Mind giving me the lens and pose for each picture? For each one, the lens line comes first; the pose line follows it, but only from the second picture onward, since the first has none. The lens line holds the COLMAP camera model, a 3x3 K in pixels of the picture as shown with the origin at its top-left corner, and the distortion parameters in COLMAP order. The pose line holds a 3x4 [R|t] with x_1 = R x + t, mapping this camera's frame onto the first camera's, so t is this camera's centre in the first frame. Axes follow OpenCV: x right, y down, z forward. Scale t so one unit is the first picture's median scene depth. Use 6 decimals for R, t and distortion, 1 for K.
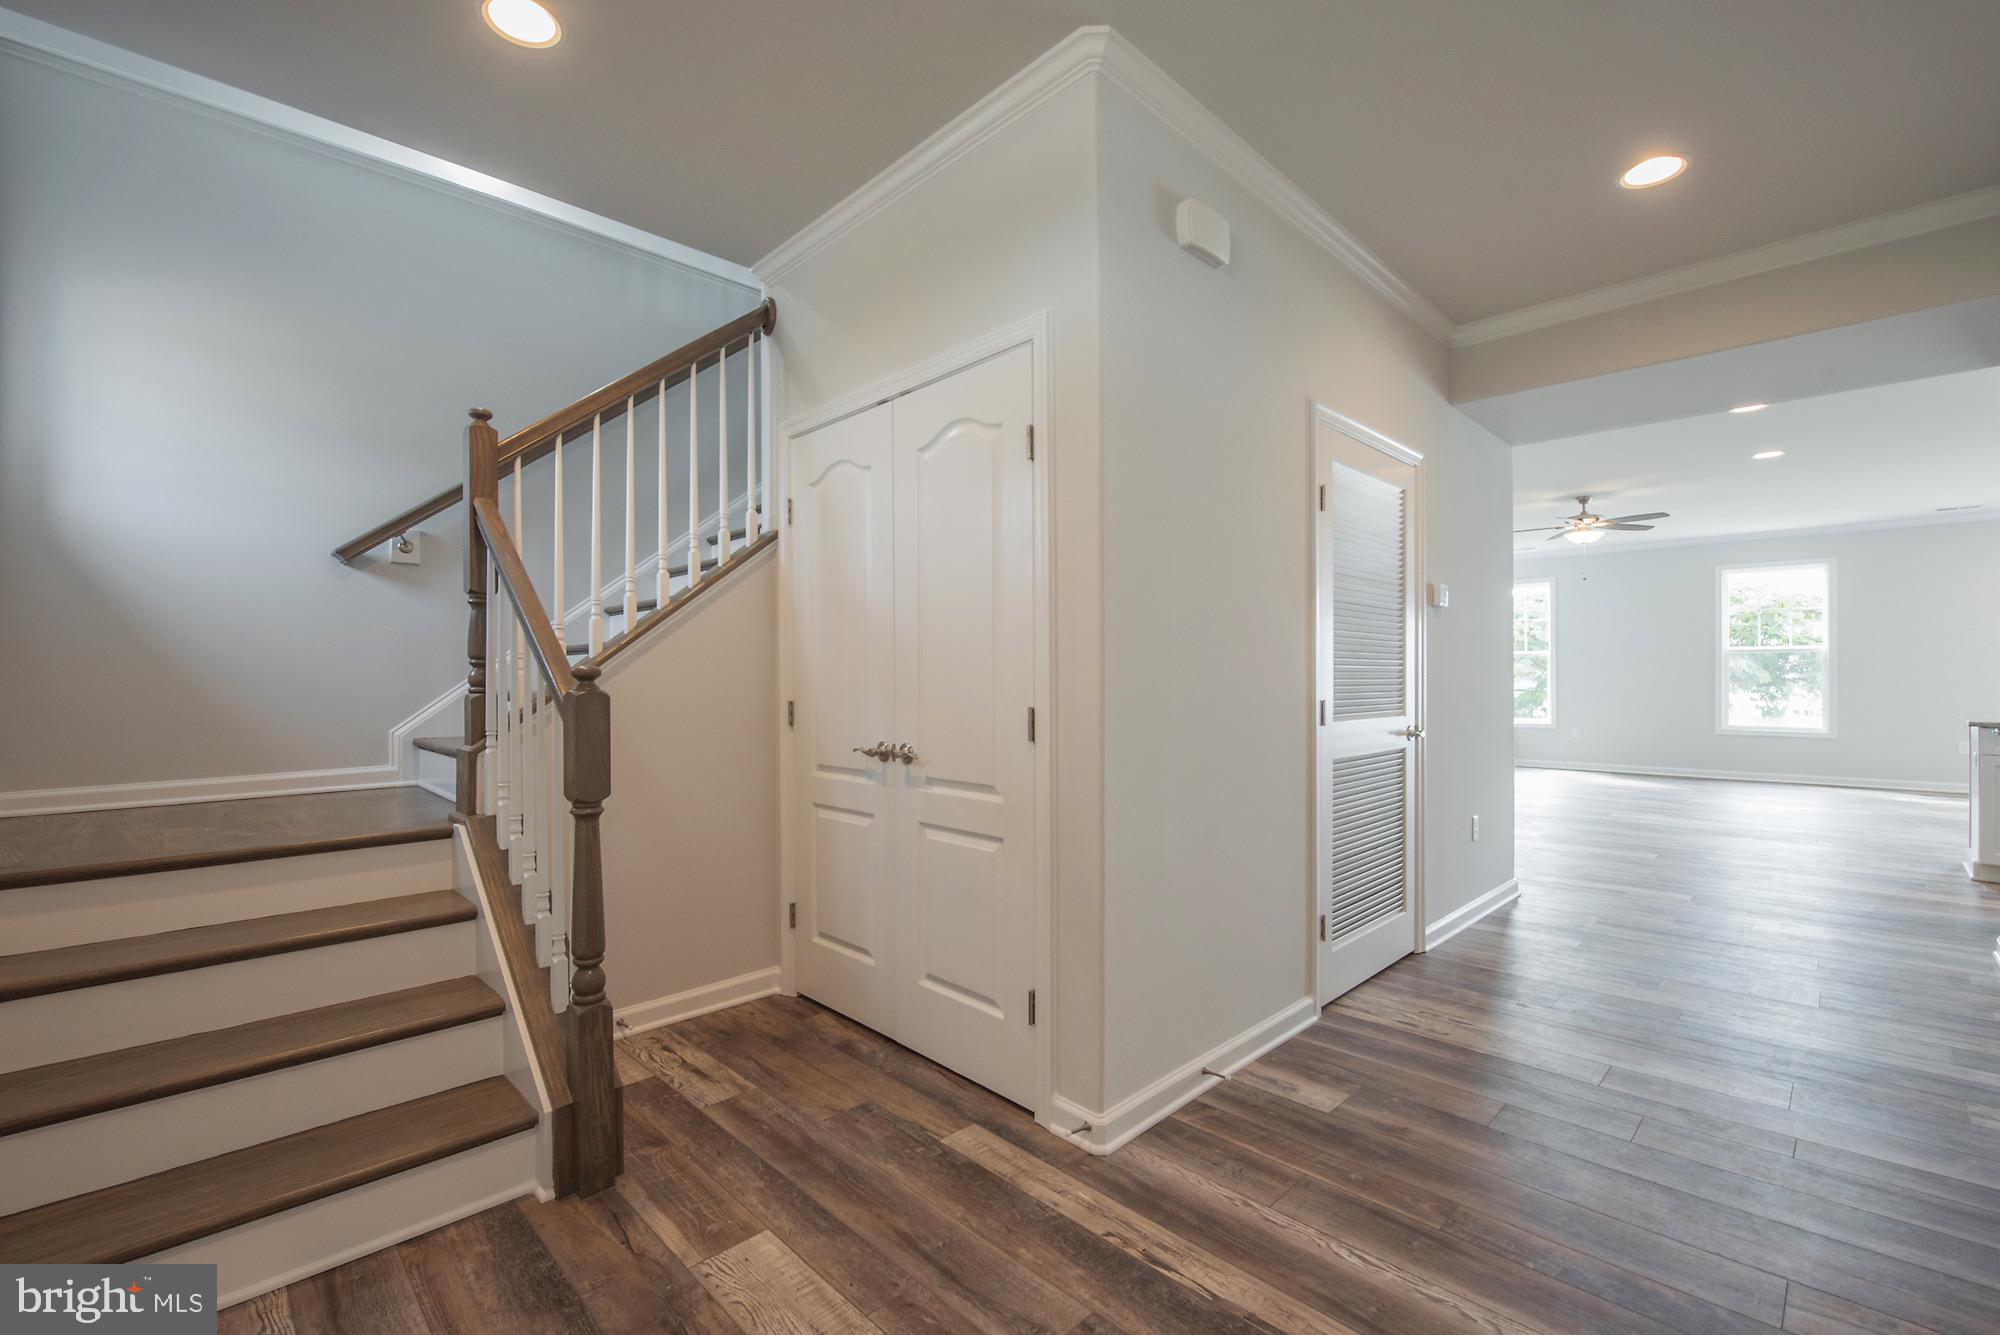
lens RADIAL K [[851.9, 0, 1040.0], [0, 851.9, 689.2], [0, 0, 1]] dist [-0.022301, 0.000092]
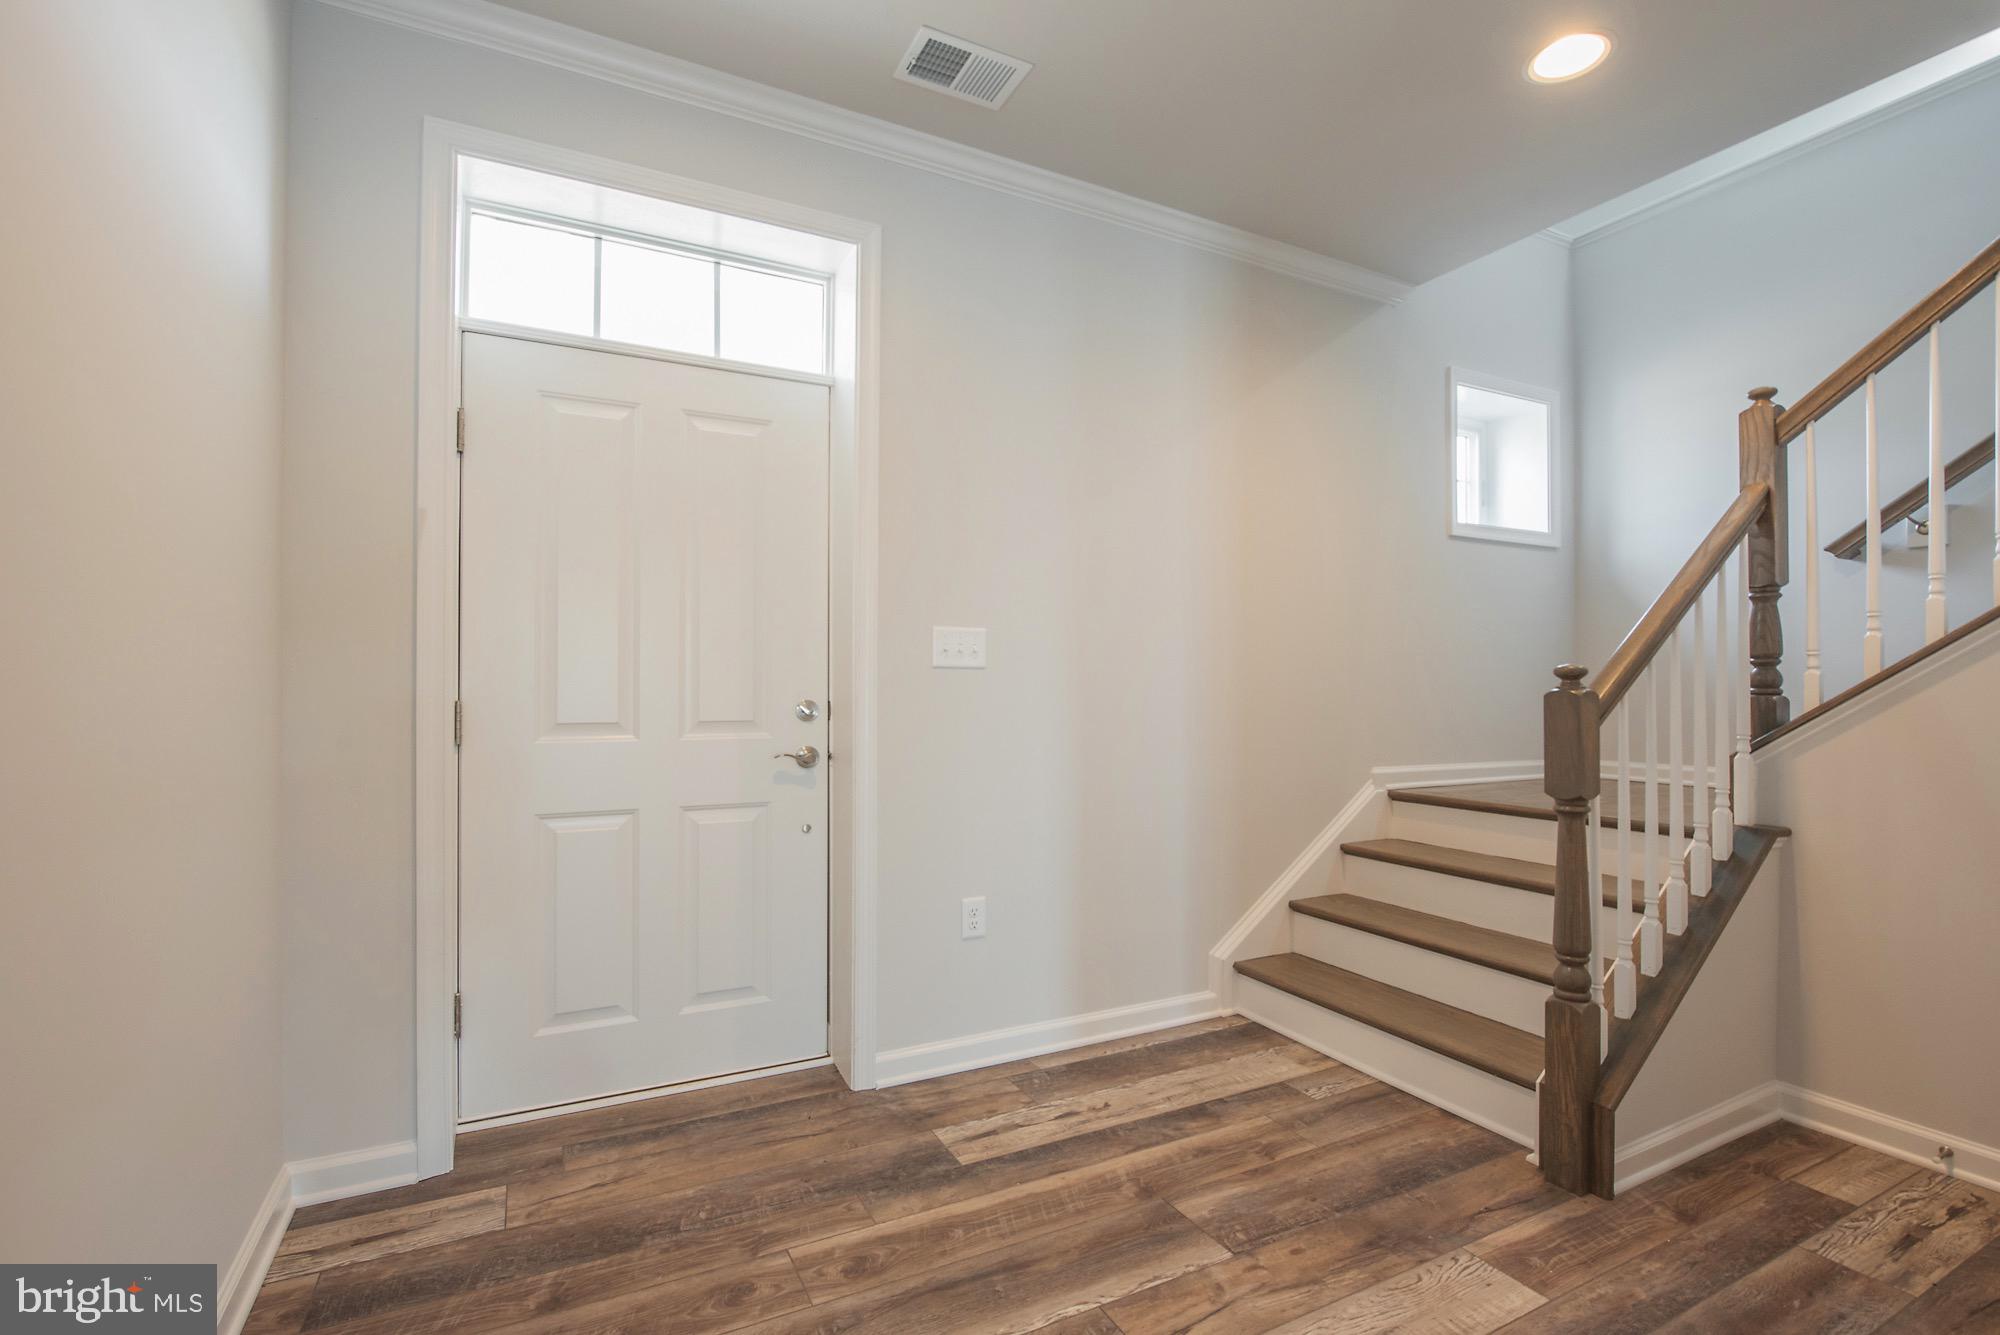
lens RADIAL K [[851.9, 0, 1002.6], [0, 851.9, 670.5], [0, 0, 1]] dist [-0.022301, 0.000092]
pose [[-0.285249, -0.006650, -0.958430, 0.631989], [-0.015517, 0.999877, -0.002319, -0.007587], [0.958328, 0.014211, -0.285317, 0.638723]]
